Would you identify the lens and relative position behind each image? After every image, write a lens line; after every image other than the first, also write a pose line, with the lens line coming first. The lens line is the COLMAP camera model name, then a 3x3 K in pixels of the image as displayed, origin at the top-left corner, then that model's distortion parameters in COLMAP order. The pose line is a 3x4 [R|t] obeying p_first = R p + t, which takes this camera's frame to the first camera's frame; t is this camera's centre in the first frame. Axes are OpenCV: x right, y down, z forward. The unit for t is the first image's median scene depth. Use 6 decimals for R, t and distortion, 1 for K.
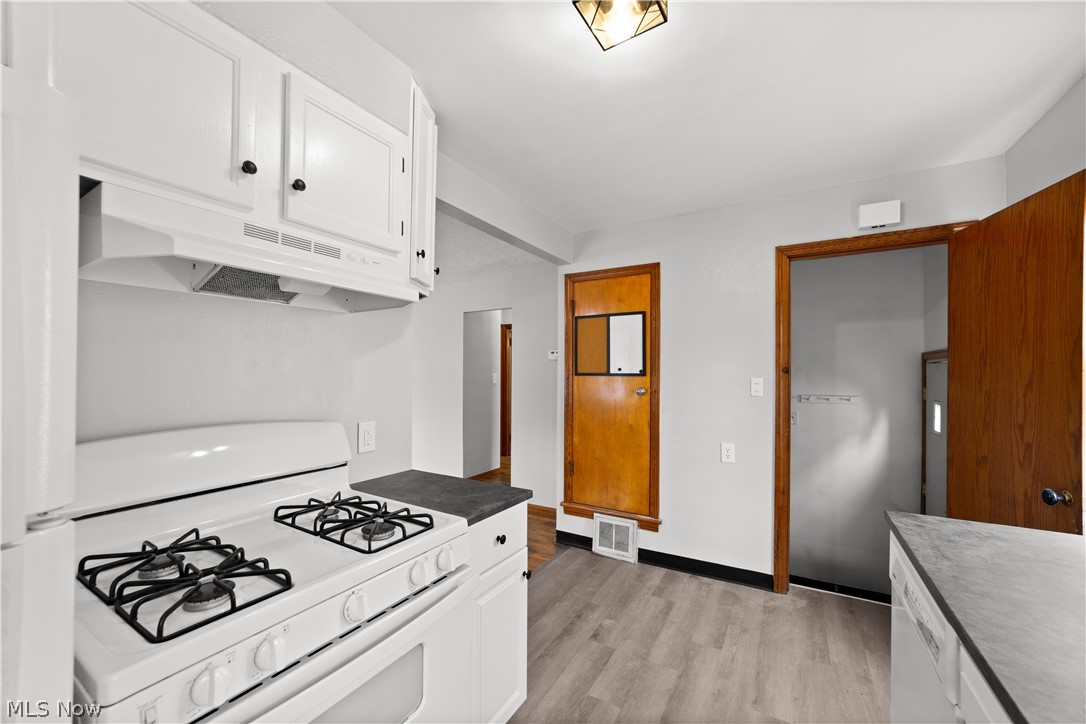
lens RADIAL K [[424.1, 0, 545.3], [0, 424.1, 368.6], [0, 0, 1]] dist [-0.015379, 0.008165]
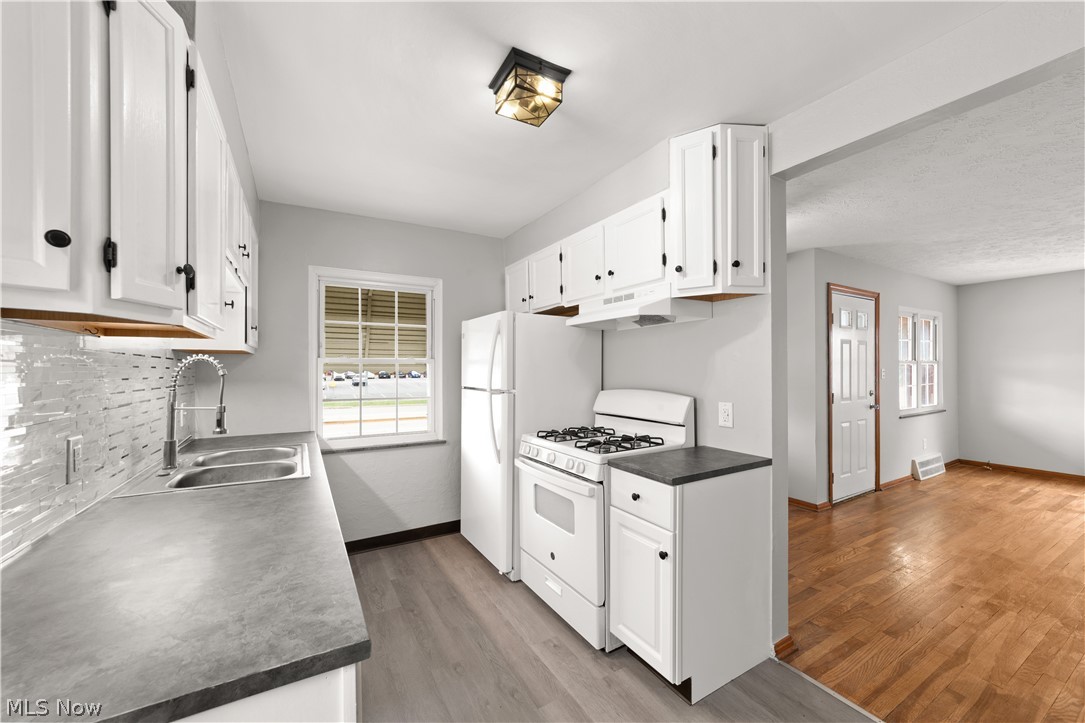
lens RADIAL K [[409.2, 0, 542.3], [0, 409.2, 370.0], [0, 0, 1]] dist [-0.000075, 0.000344]
pose [[-0.480117, -0.000853, -0.877204, 0.542989], [0.010745, 0.999919, -0.006854, 0.020435], [0.877138, -0.012716, -0.480069, 0.678355]]
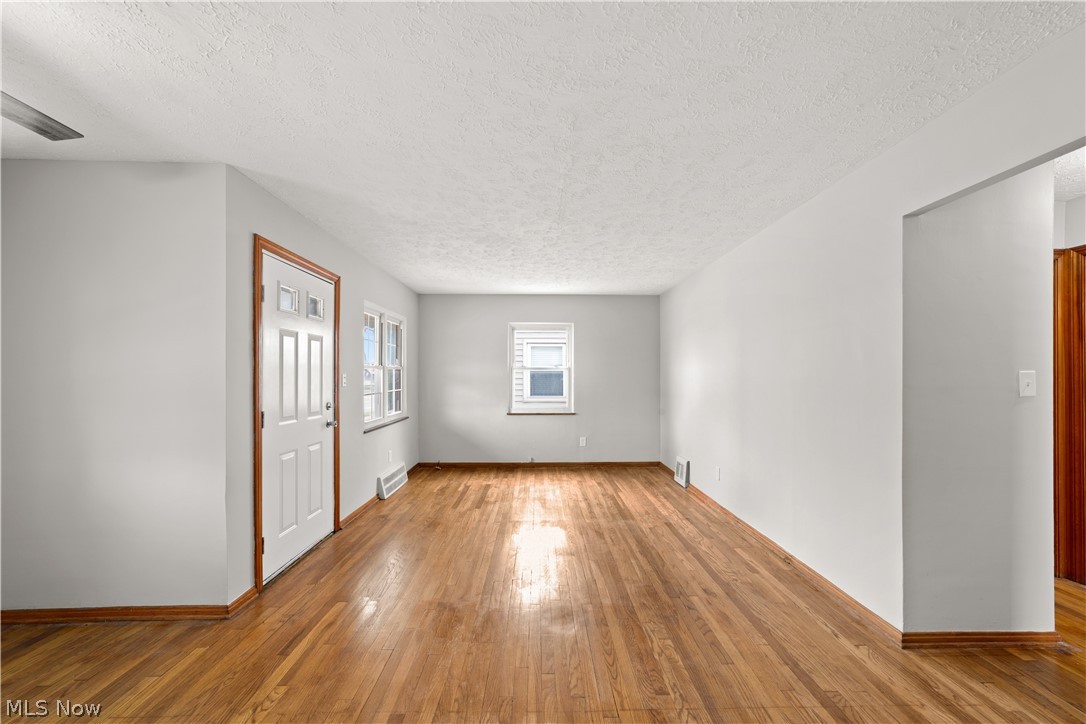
lens RADIAL K [[419.2, 0, 544.5], [0, 419.2, 376.5], [0, 0, 1]] dist [-0.000464, 0.000354]
pose [[0.535140, 0.000891, -0.844763, -0.073498], [0.008004, 0.999949, 0.006125, 0.023978], [0.844726, -0.010039, 0.535105, 0.907646]]
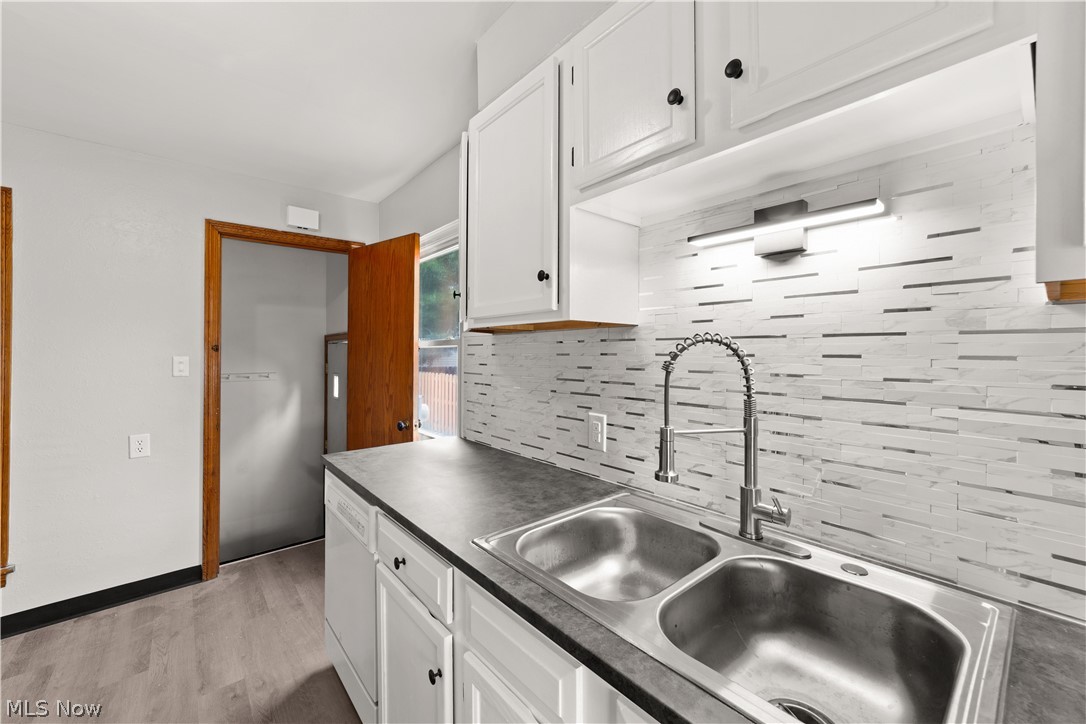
lens RADIAL K [[409.5, 0, 542.8], [0, 409.5, 370.5], [0, 0, 1]] dist [-0.000075, 0.000344]
pose [[0.337485, -0.044762, 0.940266, -0.068733], [-0.007721, 0.998704, 0.050315, 0.002279], [-0.941299, -0.024241, 0.336701, -0.033344]]
